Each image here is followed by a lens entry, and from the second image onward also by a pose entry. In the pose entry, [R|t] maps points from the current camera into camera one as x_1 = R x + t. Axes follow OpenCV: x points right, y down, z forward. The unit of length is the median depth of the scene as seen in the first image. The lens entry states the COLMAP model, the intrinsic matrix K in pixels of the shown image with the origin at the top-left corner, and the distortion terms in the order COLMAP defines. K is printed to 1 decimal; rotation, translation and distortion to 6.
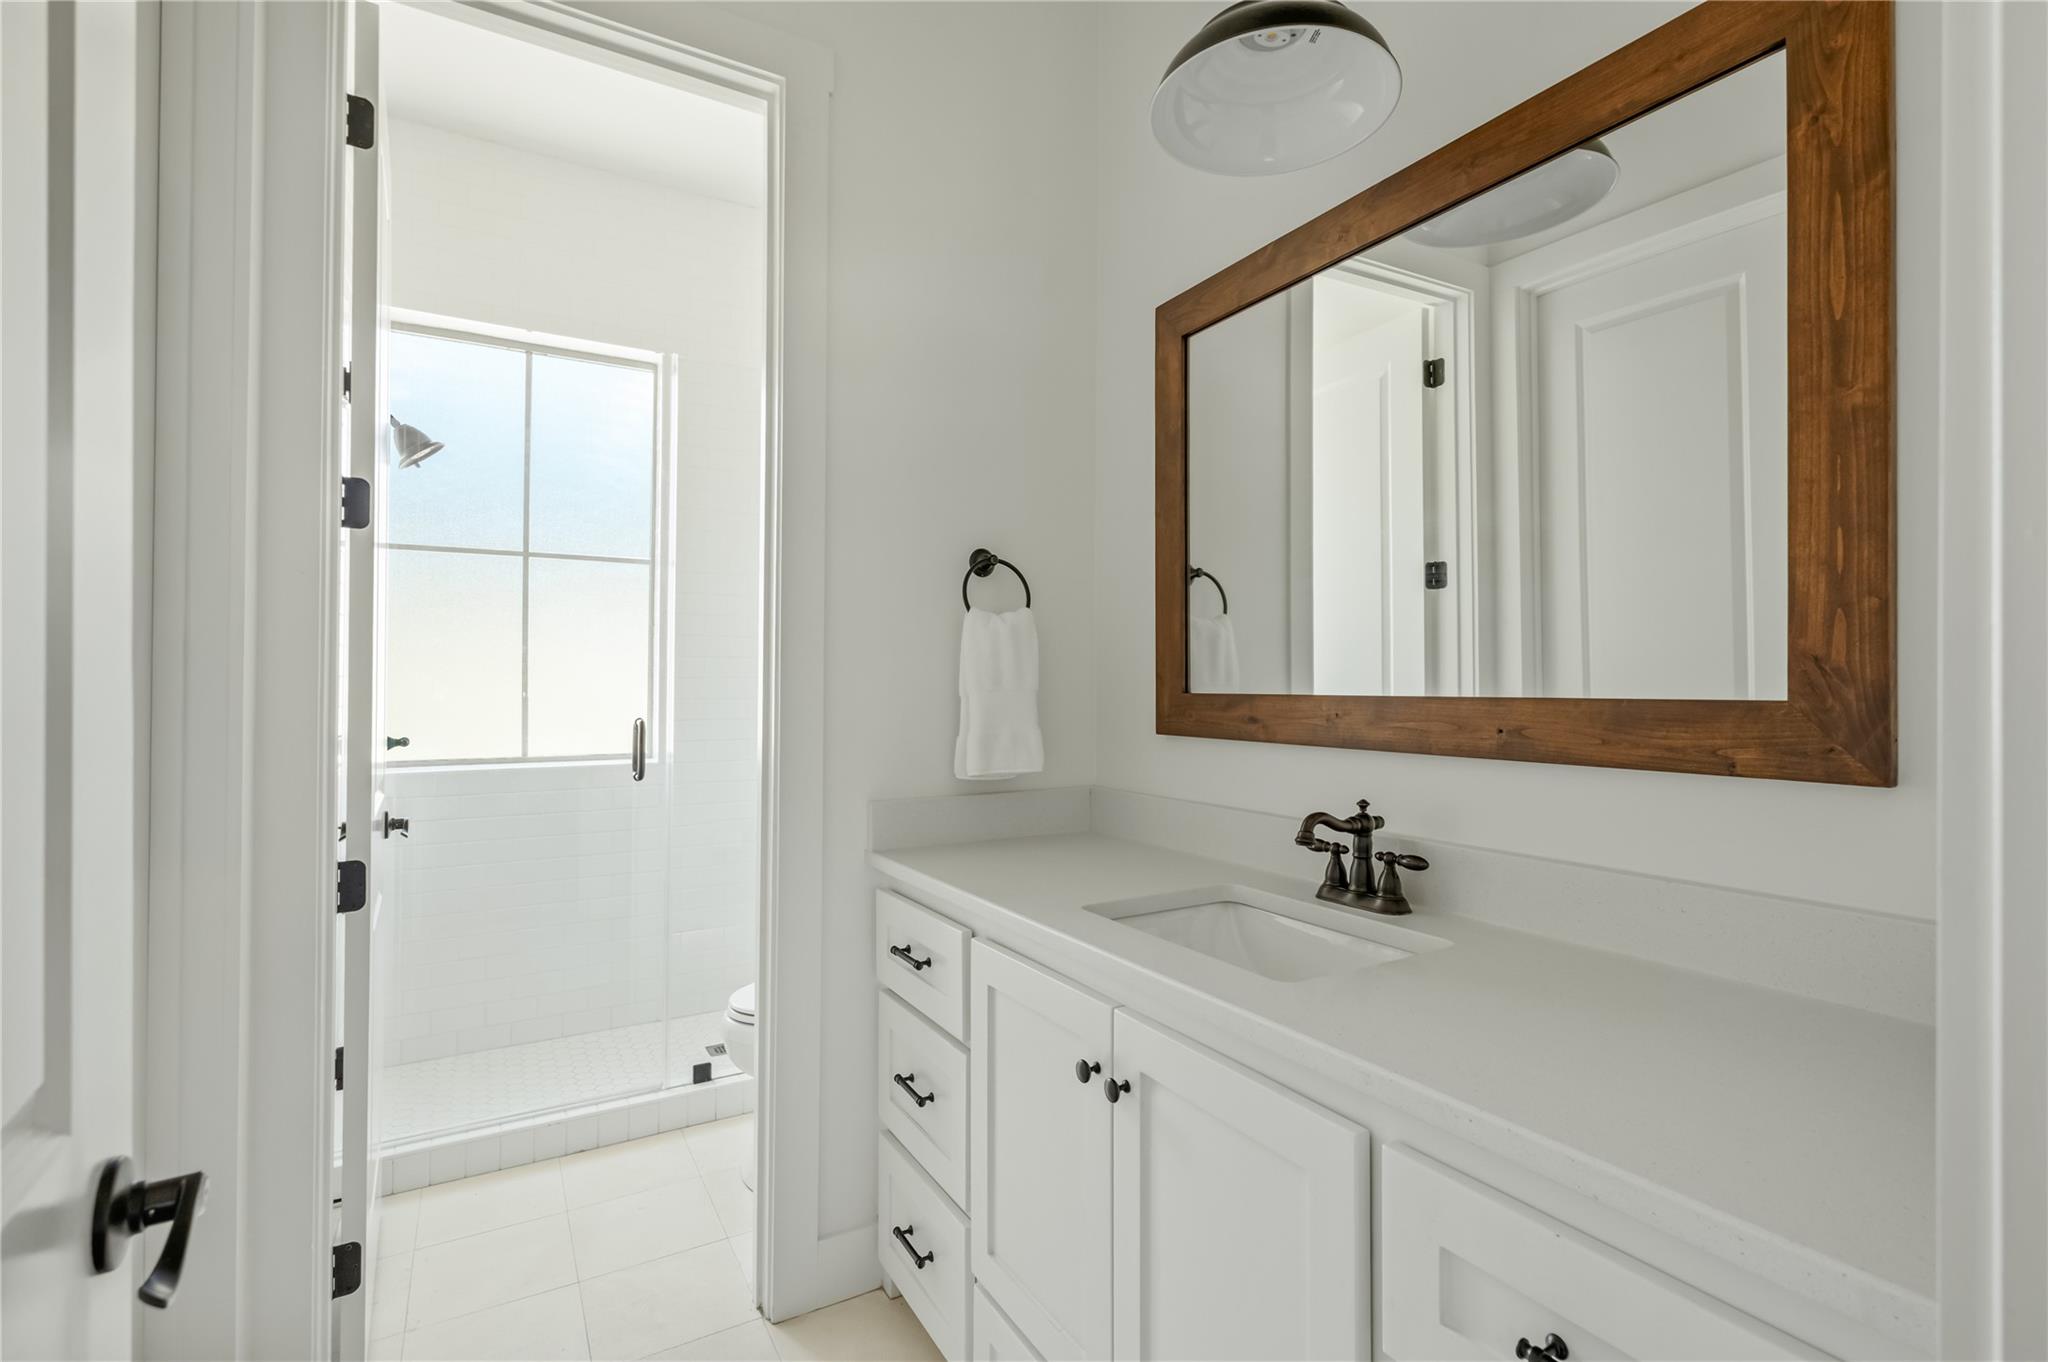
lens RADIAL K [[948.0, 0, 1033.0], [0, 948.0, 681.1], [0, 0, 1]] dist [0.003541, 0.000250]
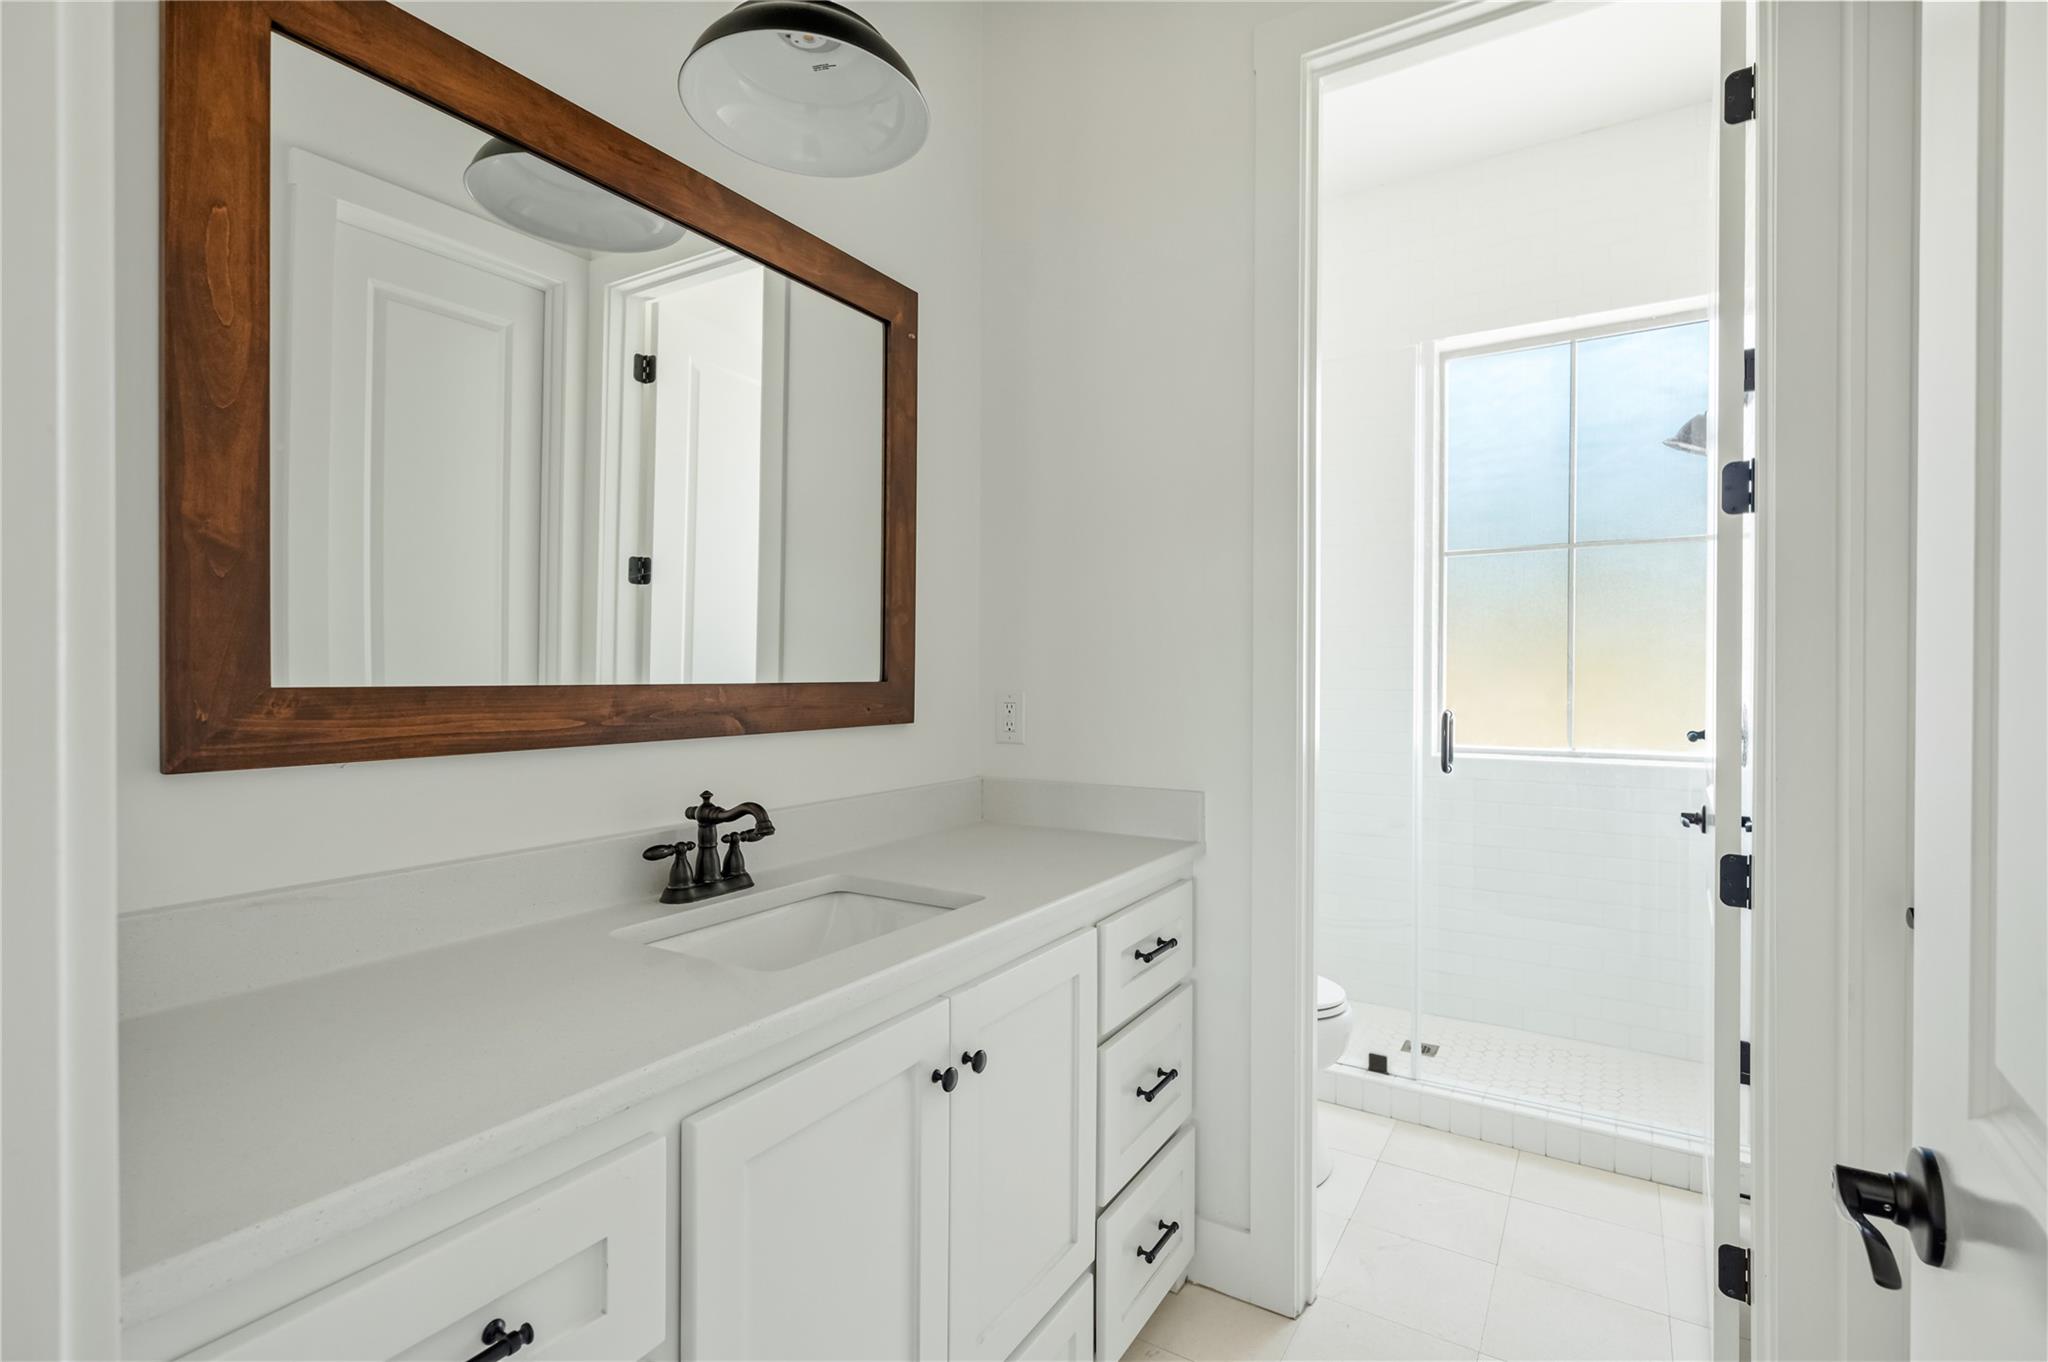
lens RADIAL K [[948.0, 0, 1034.4], [0, 948.0, 670.7], [0, 0, 1]] dist [0.003541, 0.000250]
pose [[-0.466897, 0.001310, 0.884311, -0.686621], [-0.005282, 0.999977, -0.004270, 0.003940], [-0.884296, -0.006664, -0.466879, 1.152688]]
